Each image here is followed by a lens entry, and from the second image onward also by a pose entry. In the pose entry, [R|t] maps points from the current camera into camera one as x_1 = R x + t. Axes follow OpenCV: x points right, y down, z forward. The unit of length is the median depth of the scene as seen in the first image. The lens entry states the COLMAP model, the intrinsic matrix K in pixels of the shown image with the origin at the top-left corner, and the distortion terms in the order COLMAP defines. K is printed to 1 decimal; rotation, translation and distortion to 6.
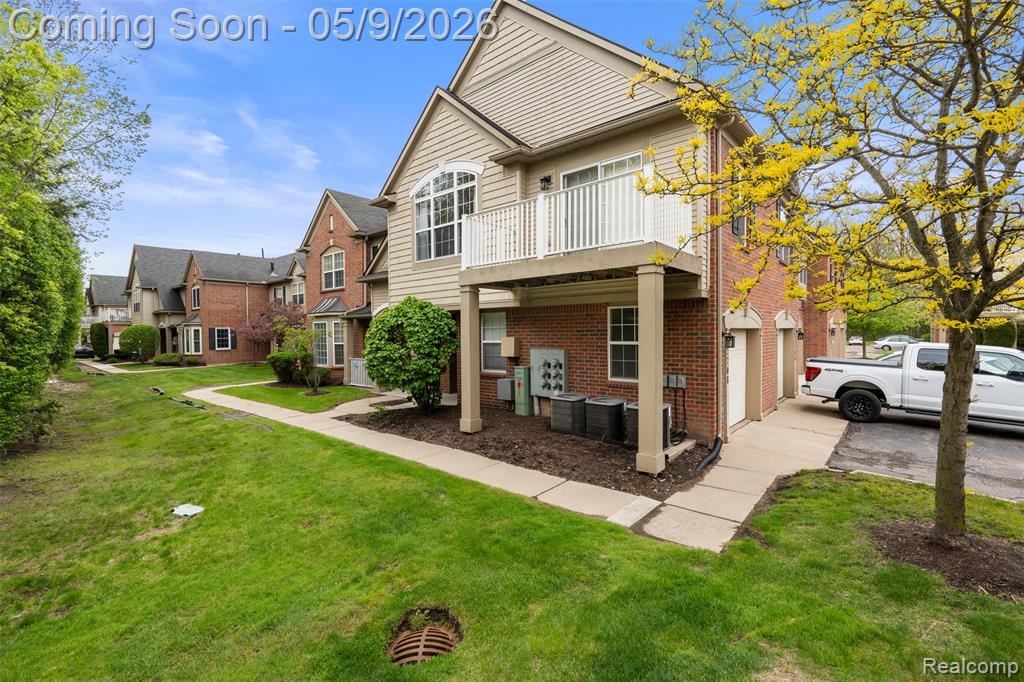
lens RADIAL K [[449.2, 0, 512.2], [0, 449.2, 342.6], [0, 0, 1]] dist [-0.009023, 0.002503]
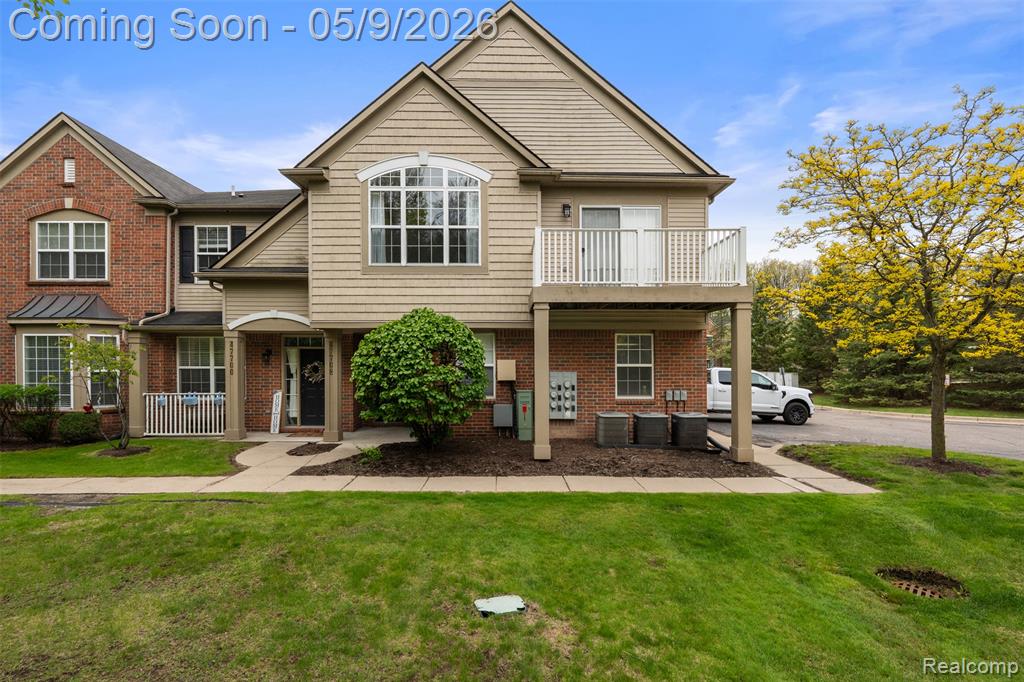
lens RADIAL K [[449.2, 0, 557.4], [0, 449.2, 361.5], [0, 0, 1]] dist [-0.009023, 0.002503]
pose [[0.748237, 0.012464, 0.663314, -0.612177], [0.006993, 0.999620, -0.026671, 0.019201], [-0.663394, 0.024595, 0.747866, 0.244816]]
